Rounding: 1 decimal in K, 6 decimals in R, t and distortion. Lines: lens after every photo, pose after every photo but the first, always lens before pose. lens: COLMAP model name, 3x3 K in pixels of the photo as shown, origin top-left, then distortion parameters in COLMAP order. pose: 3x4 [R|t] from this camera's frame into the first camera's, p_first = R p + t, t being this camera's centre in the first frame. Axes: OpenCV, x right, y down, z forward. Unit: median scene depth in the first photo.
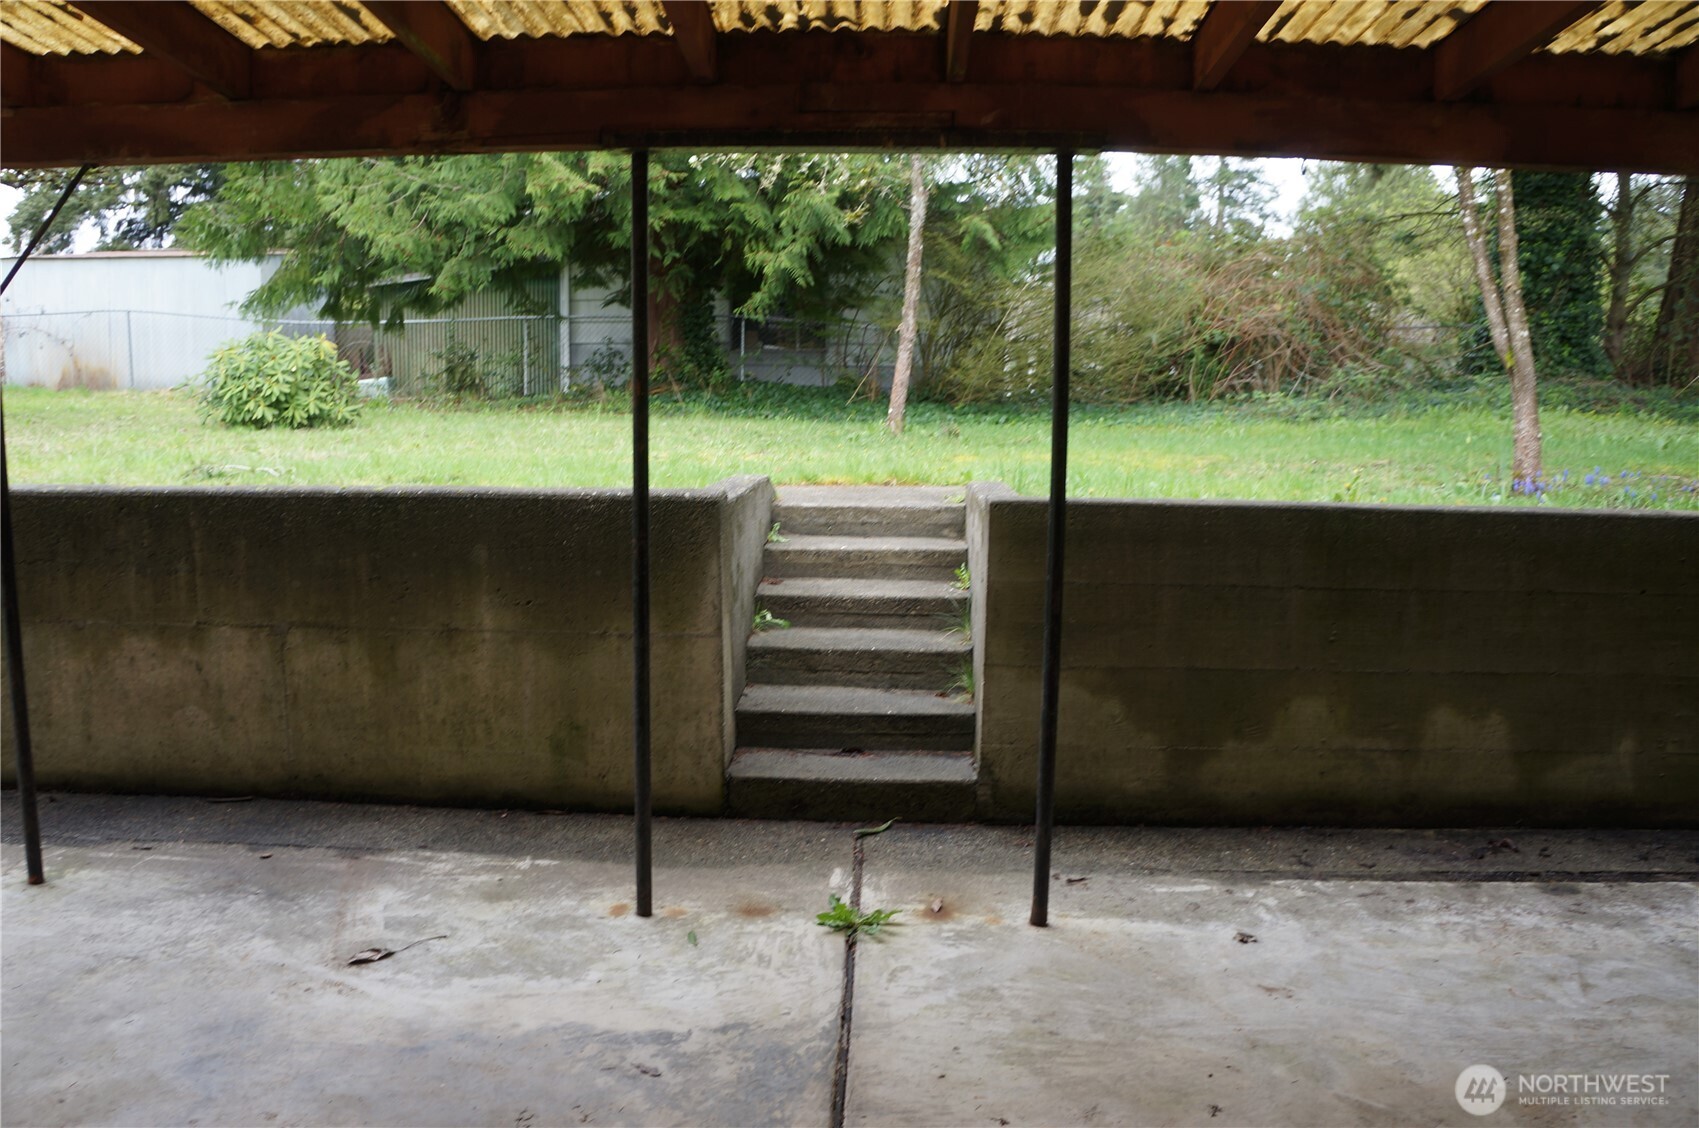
lens RADIAL K [[1361.5, 0, 849.7], [0, 1361.5, 593.8], [0, 0, 1]] dist [-0.167147, 0.138236]
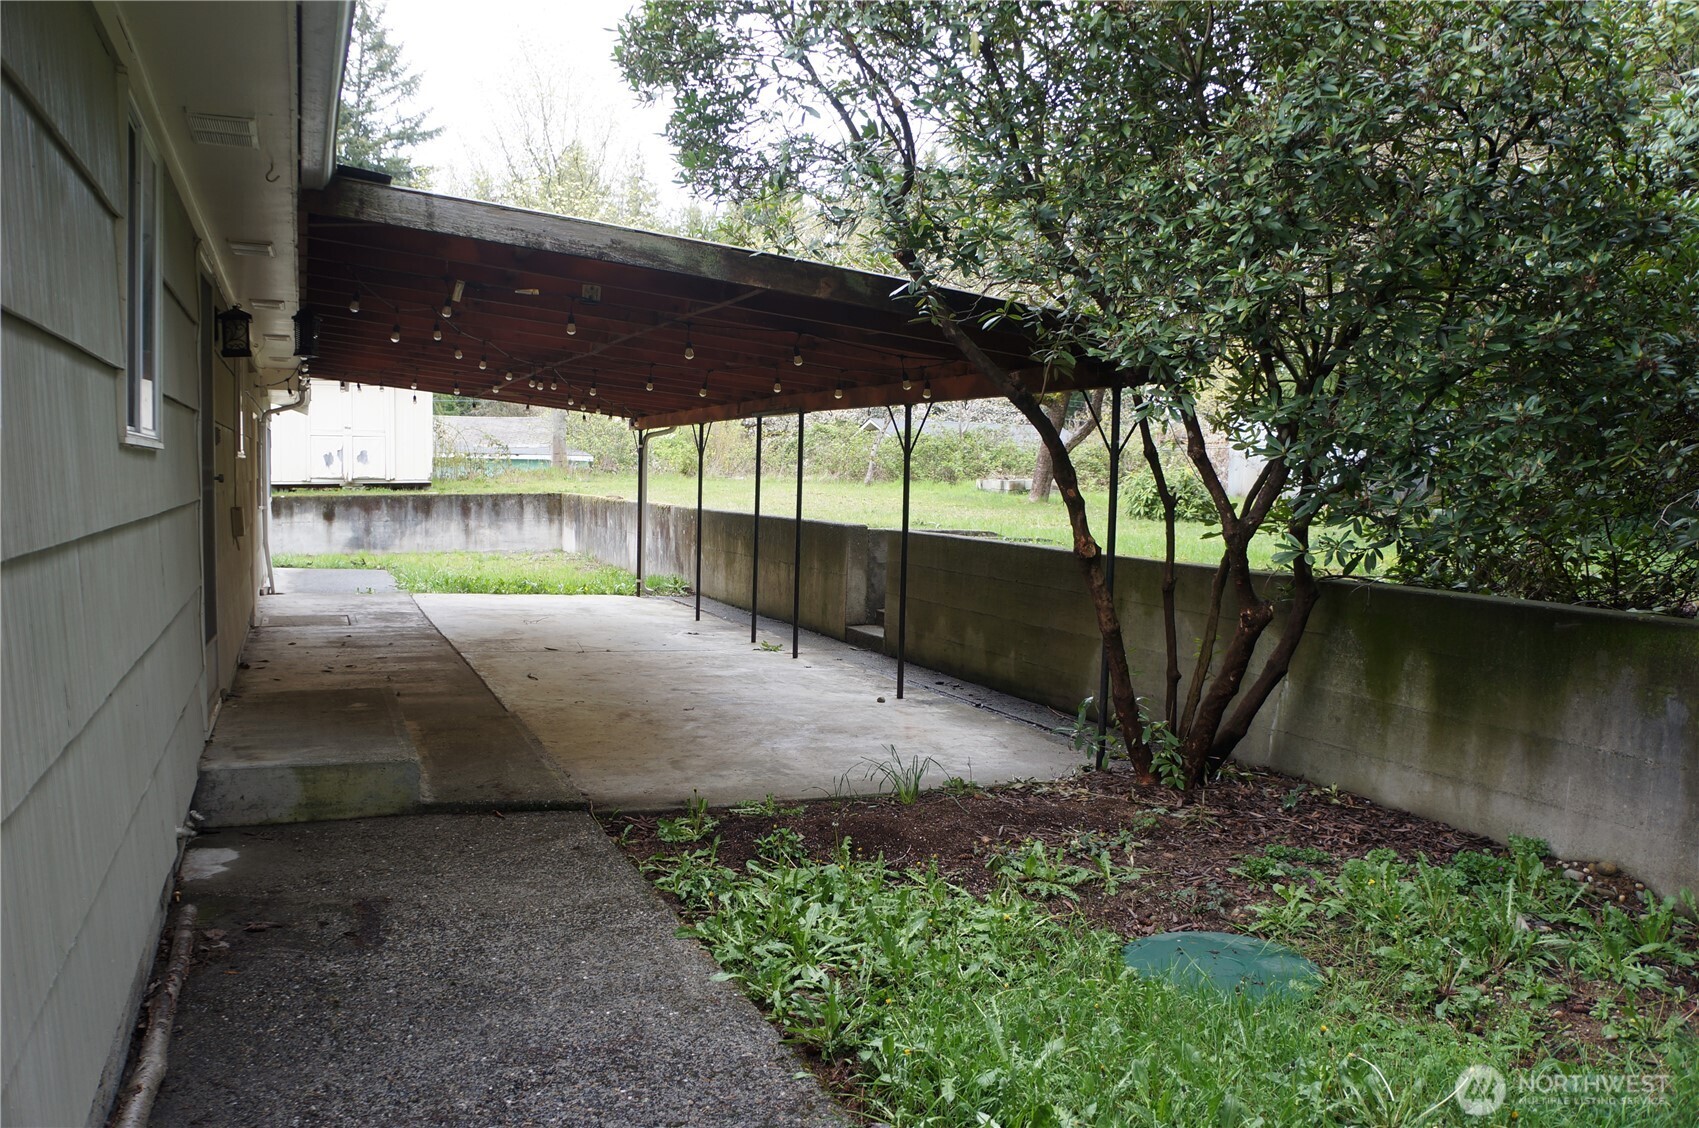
lens RADIAL K [[1361.5, 0, 849.7], [0, 1361.5, 593.8], [0, 0, 1]] dist [-0.167147, 0.138236]
pose [[0.408418, 0.078029, -0.909454, 2.489637], [-0.166115, 0.986056, 0.010002, 0.041563], [0.897553, 0.146989, 0.415685, -0.166133]]
